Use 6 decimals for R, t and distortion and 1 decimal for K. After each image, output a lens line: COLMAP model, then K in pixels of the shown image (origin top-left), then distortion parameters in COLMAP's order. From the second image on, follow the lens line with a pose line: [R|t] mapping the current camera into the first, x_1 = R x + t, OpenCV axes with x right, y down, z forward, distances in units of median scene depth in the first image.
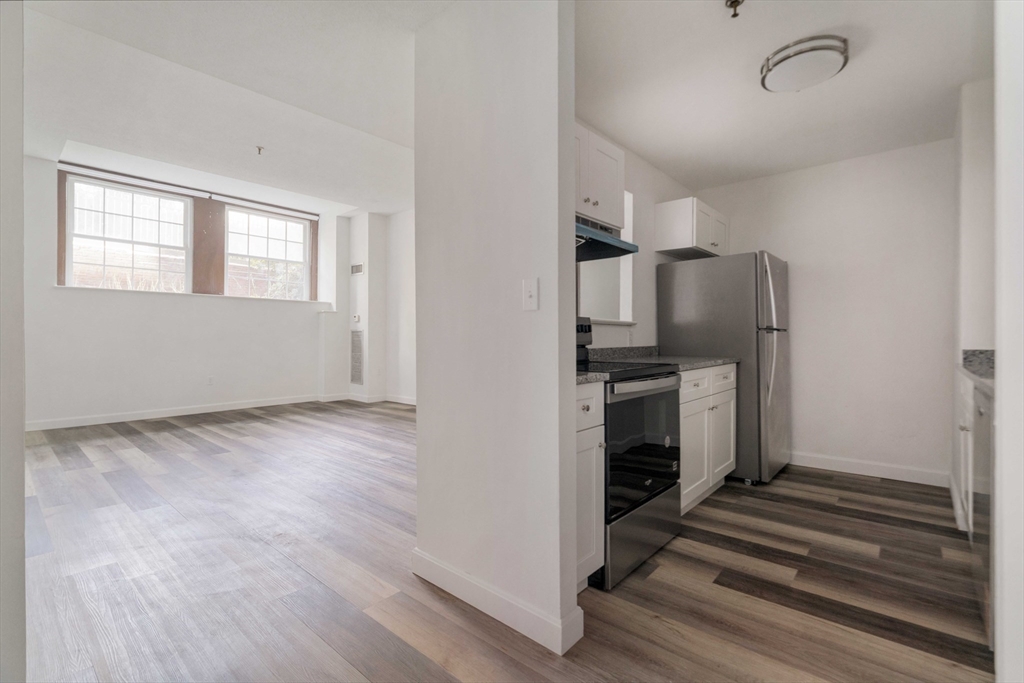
lens RADIAL K [[463.6, 0, 521.9], [0, 463.6, 345.1], [0, 0, 1]] dist [-0.002620, 0.000388]
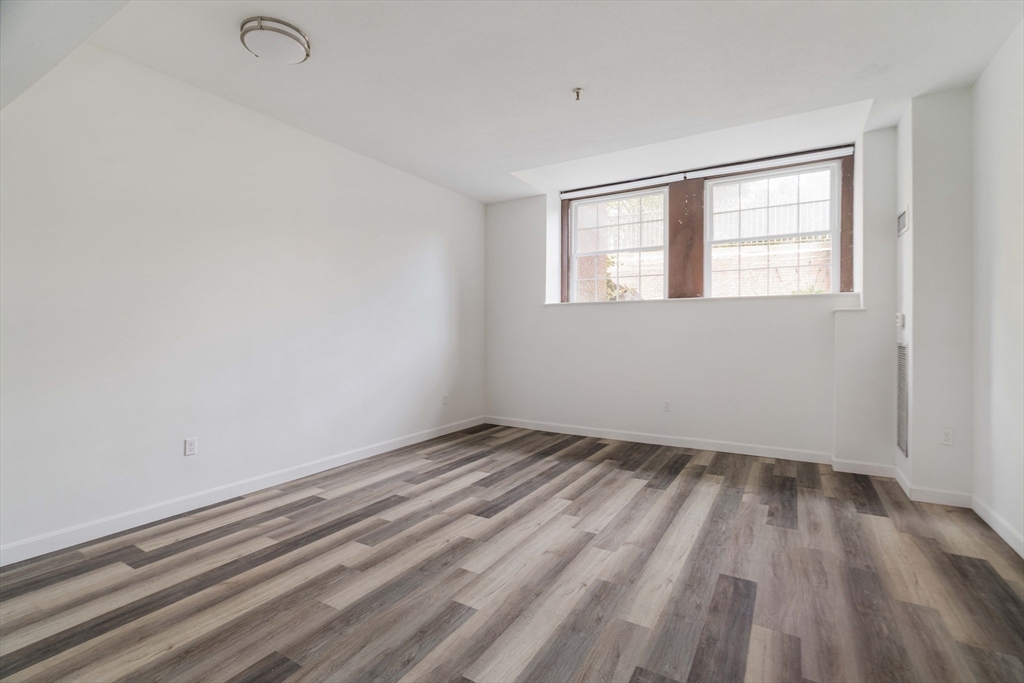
lens RADIAL K [[463.6, 0, 518.0], [0, 463.6, 323.7], [0, 0, 1]] dist [-0.002620, 0.000388]
pose [[0.179504, -0.017238, -0.983606, 0.148954], [-0.010982, 0.999749, -0.019525, -0.103582], [0.983696, 0.014307, 0.179270, 1.293216]]
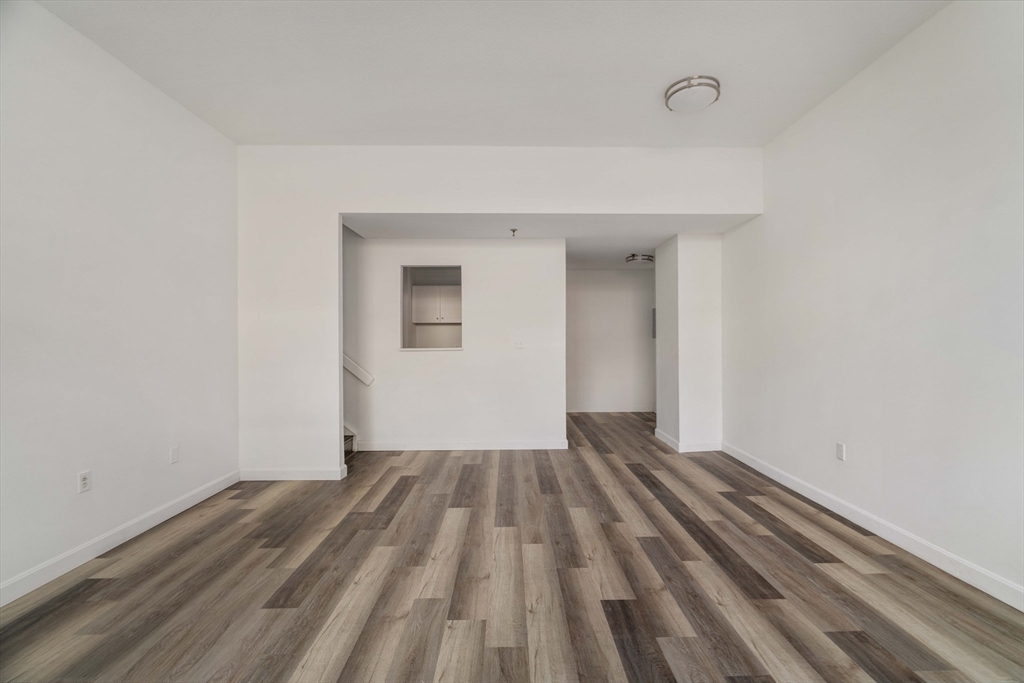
lens RADIAL K [[463.6, 0, 506.2], [0, 463.6, 335.5], [0, 0, 1]] dist [-0.002620, 0.000388]
pose [[-0.651309, 0.011222, 0.758730, -1.362407], [0.018860, 0.999821, 0.001402, -0.110574], [-0.758578, 0.015223, -0.651404, 2.010568]]
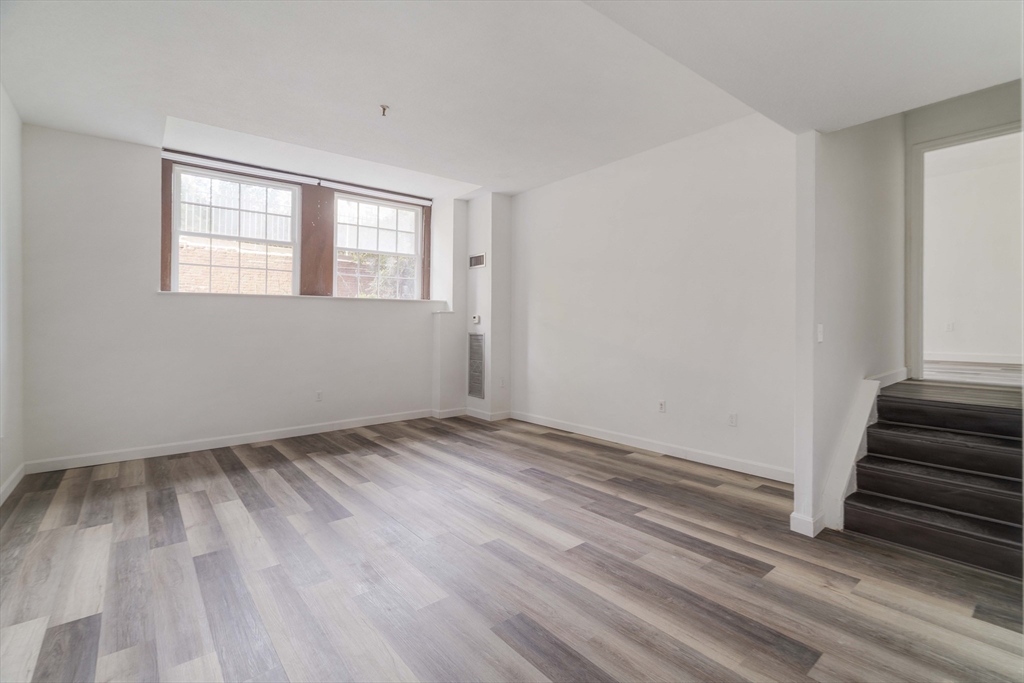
lens RADIAL K [[463.6, 0, 515.0], [0, 463.6, 324.5], [0, 0, 1]] dist [-0.002620, 0.000388]
pose [[0.985308, -0.008082, -0.170593, -0.368566], [0.005314, 0.999847, -0.016677, -0.087468], [0.170701, 0.015526, 0.985200, 0.470755]]
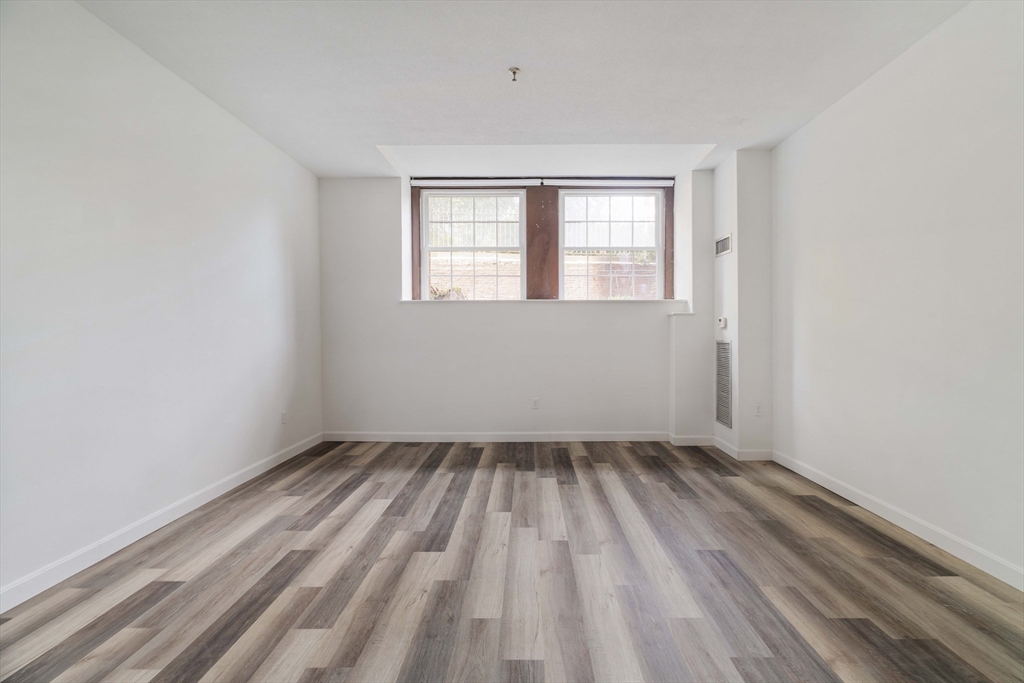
lens RADIAL K [[463.6, 0, 524.3], [0, 463.6, 333.2], [0, 0, 1]] dist [-0.002620, 0.000388]
pose [[0.651403, 0.000255, -0.758732, -0.128344], [-0.007432, 0.999954, -0.006045, -0.096210], [0.758696, 0.009577, 0.651375, 0.959457]]
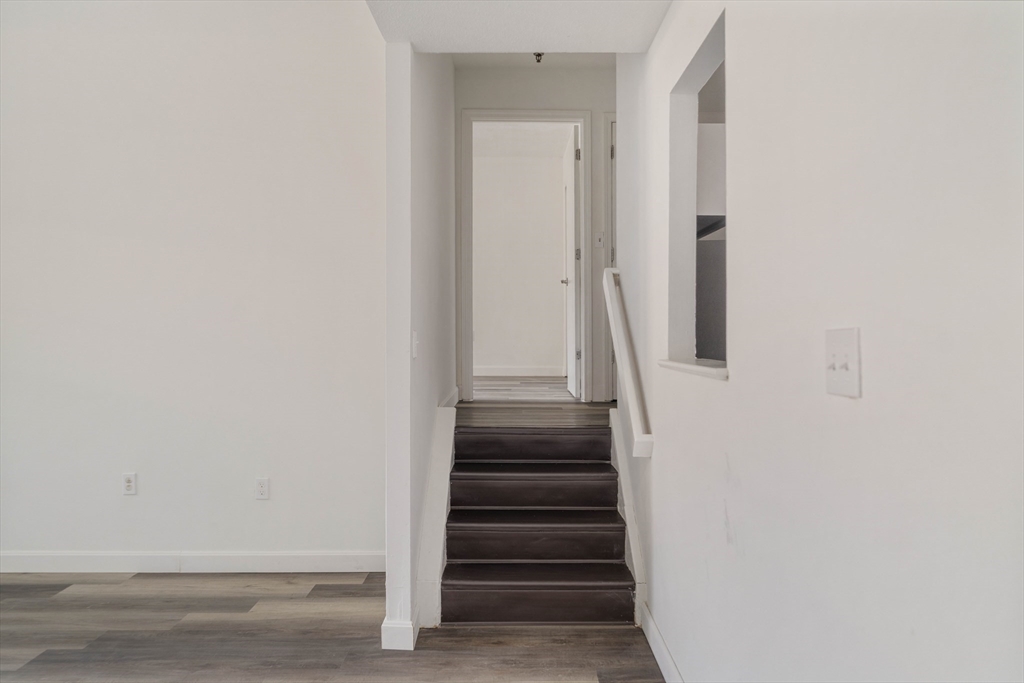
lens RADIAL K [[712.8, 0, 508.5], [0, 712.8, 336.2], [0, 0, 1]] dist [0.004484, -0.001565]
pose [[0.760394, -0.006017, 0.649434, -0.461365], [0.010717, 0.999937, -0.003284, -0.089858], [-0.649374, 0.009457, 0.760411, 0.671111]]
